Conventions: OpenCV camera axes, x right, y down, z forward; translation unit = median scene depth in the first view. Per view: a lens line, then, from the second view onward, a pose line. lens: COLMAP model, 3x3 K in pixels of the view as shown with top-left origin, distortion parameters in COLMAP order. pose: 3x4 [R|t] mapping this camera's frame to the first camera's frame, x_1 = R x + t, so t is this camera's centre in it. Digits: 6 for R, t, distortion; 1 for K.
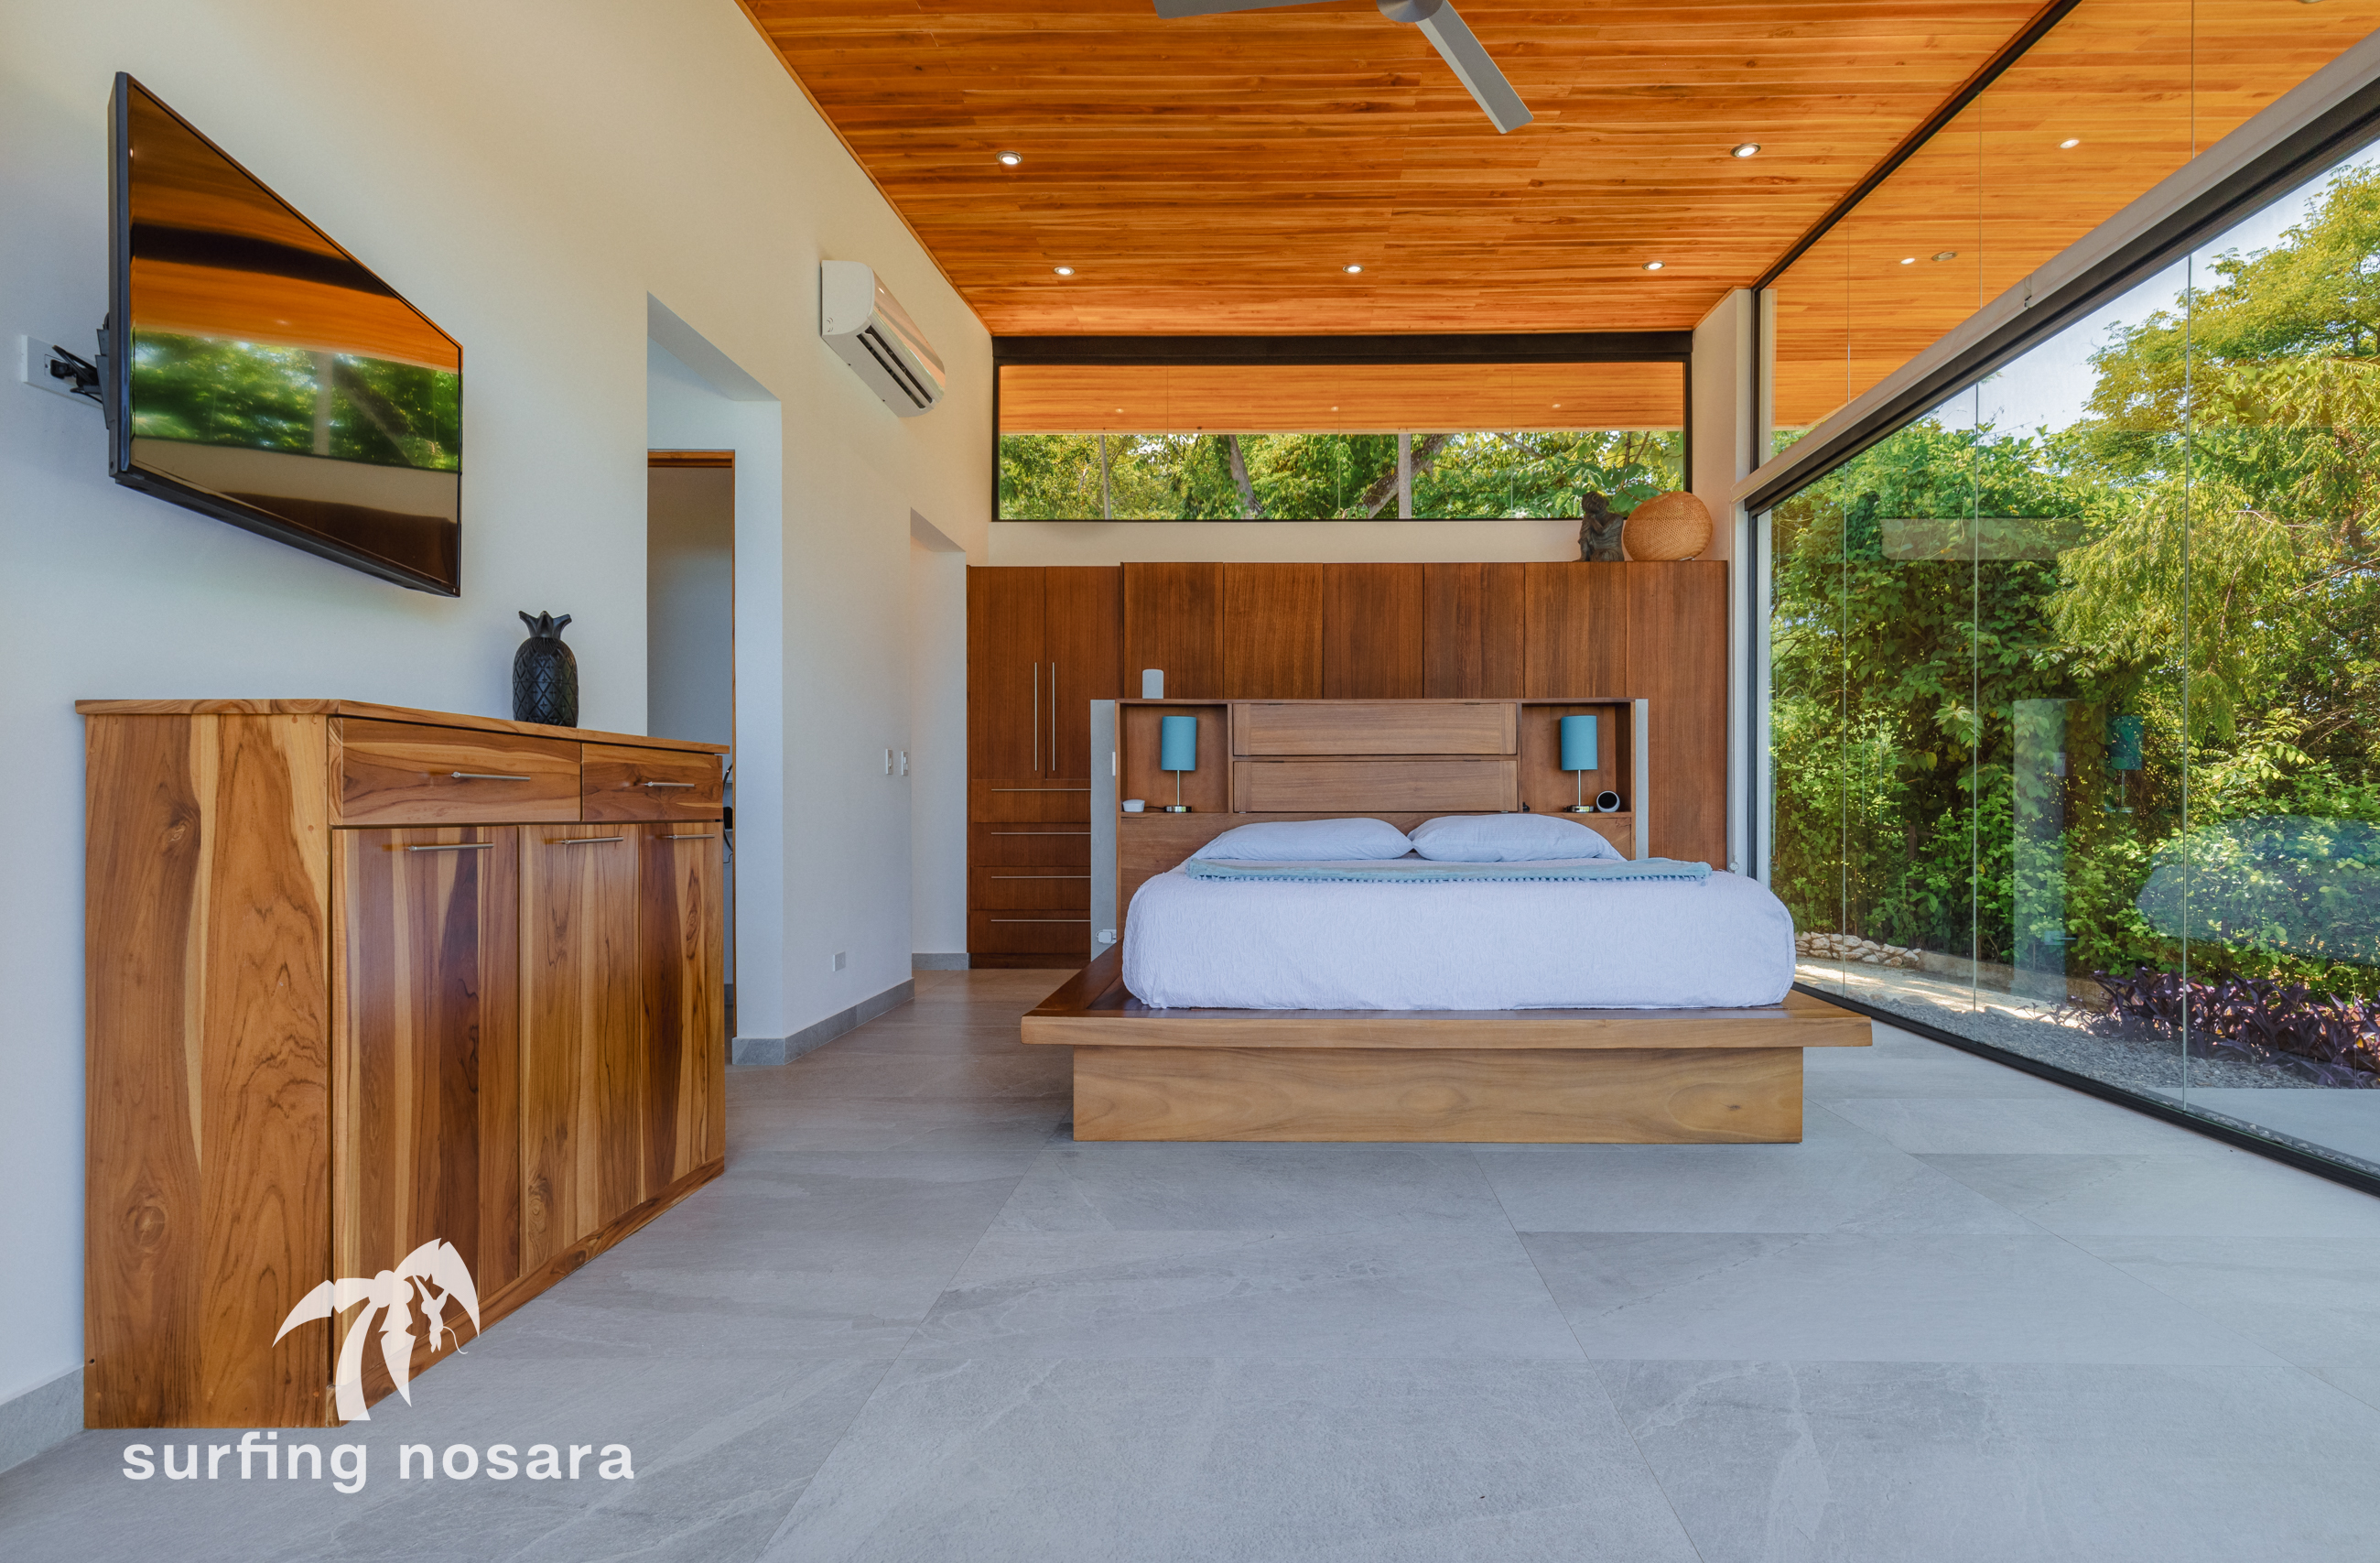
lens RADIAL K [[1080.0, 0, 1224.9], [0, 1080.0, 816.1], [0, 0, 1]] dist [-0.001291, -0.000557]
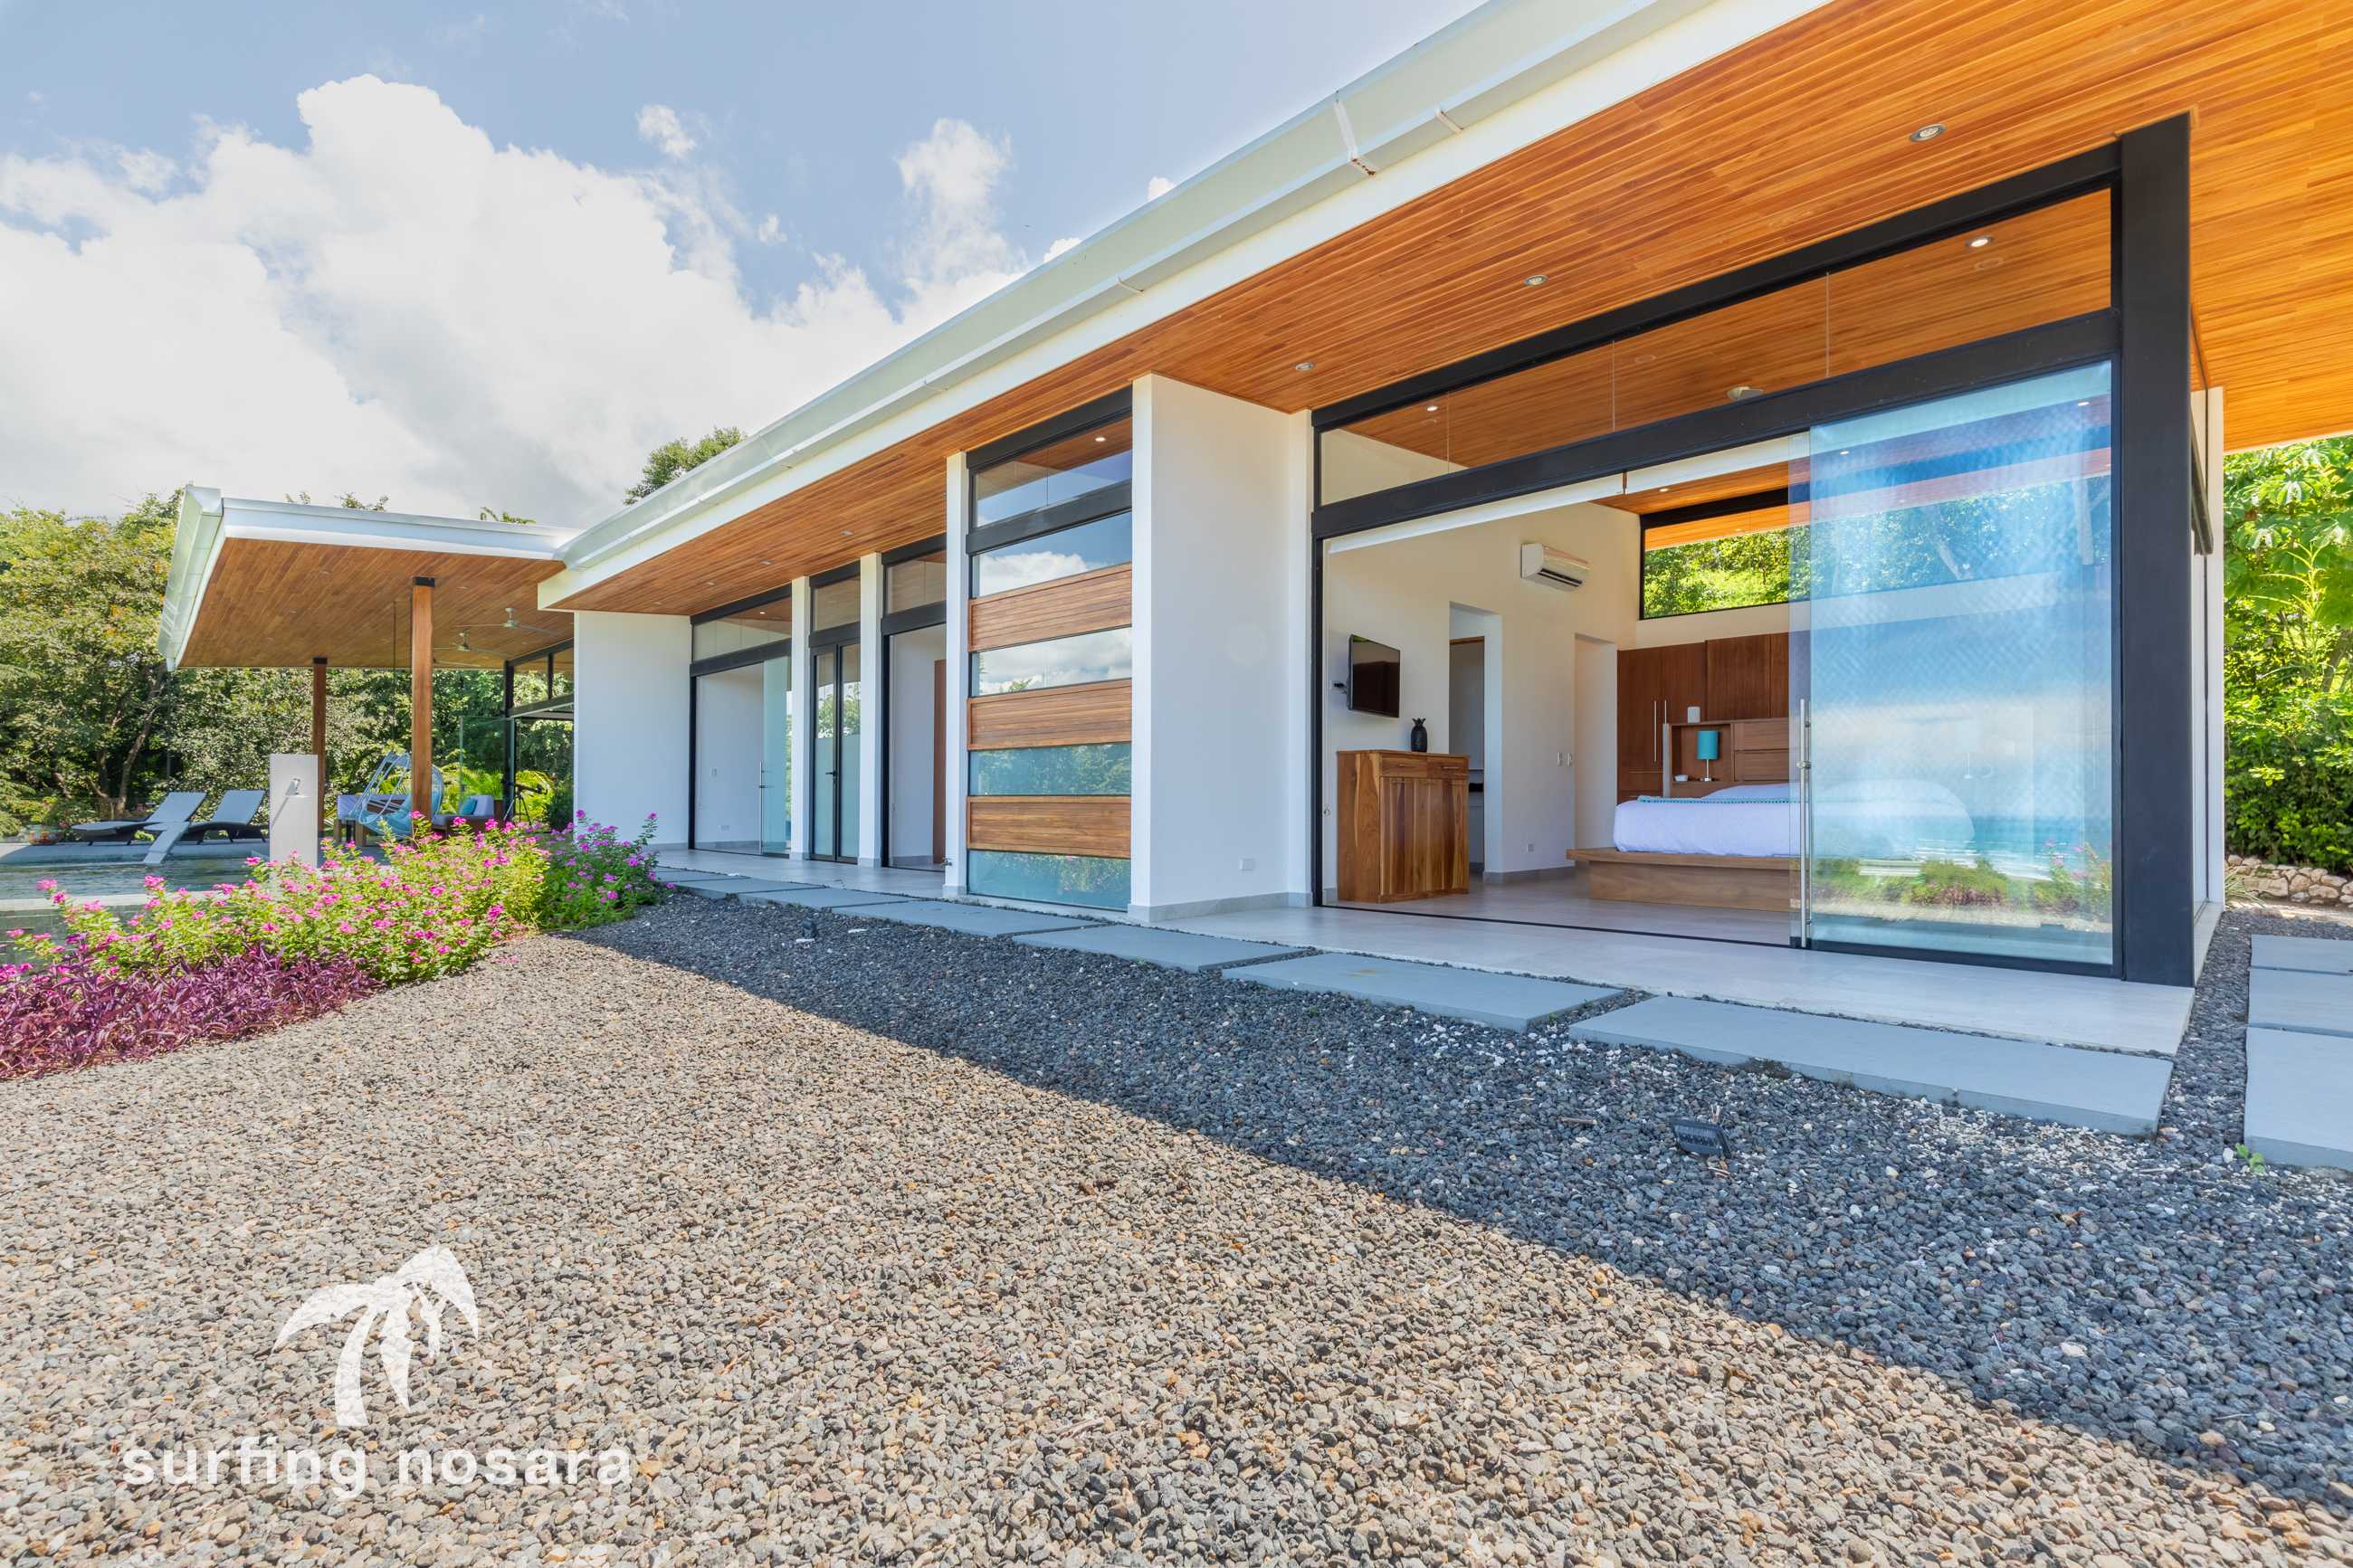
lens RADIAL K [[1067.5, 0, 1170.2], [0, 1067.5, 794.9], [0, 0, 1]] dist [-0.001291, -0.000557]
pose [[0.708786, -0.002631, -0.705419, 0.985760], [-0.009736, 0.999861, -0.013512, 0.087800], [0.705356, 0.016445, 0.708662, -1.605700]]
